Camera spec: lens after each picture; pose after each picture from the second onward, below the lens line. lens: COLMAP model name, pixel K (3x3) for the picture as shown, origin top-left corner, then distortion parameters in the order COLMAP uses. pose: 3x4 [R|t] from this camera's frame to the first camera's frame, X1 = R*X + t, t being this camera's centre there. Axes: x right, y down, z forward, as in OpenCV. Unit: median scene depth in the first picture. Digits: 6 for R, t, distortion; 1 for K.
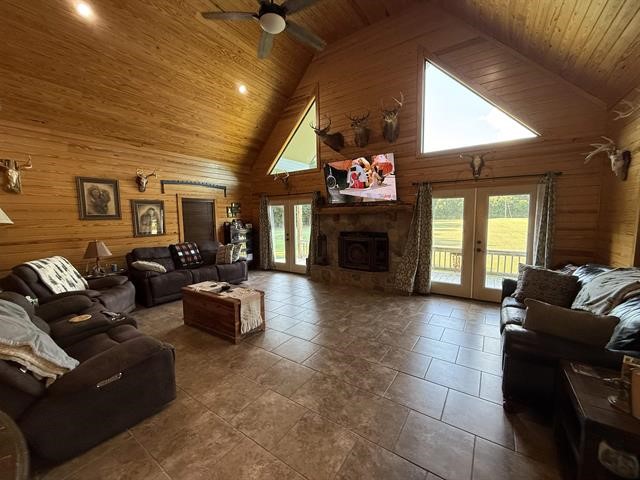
lens RADIAL K [[255.3, 0, 320.0], [0, 255.3, 240.0], [0, 0, 1]] dist [-0.000986, -0.000116]
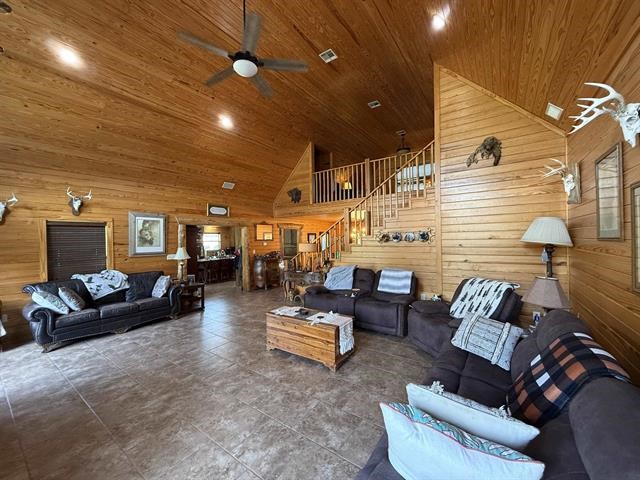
lens RADIAL K [[255.3, 0, 320.0], [0, 255.3, 240.0], [0, 0, 1]] dist [-0.000986, -0.000116]
pose [[-0.999218, 0.035834, 0.016685, -0.396176], [0.037229, 0.995011, 0.092559, -0.159772], [-0.013285, 0.093108, -0.995567, 1.697655]]
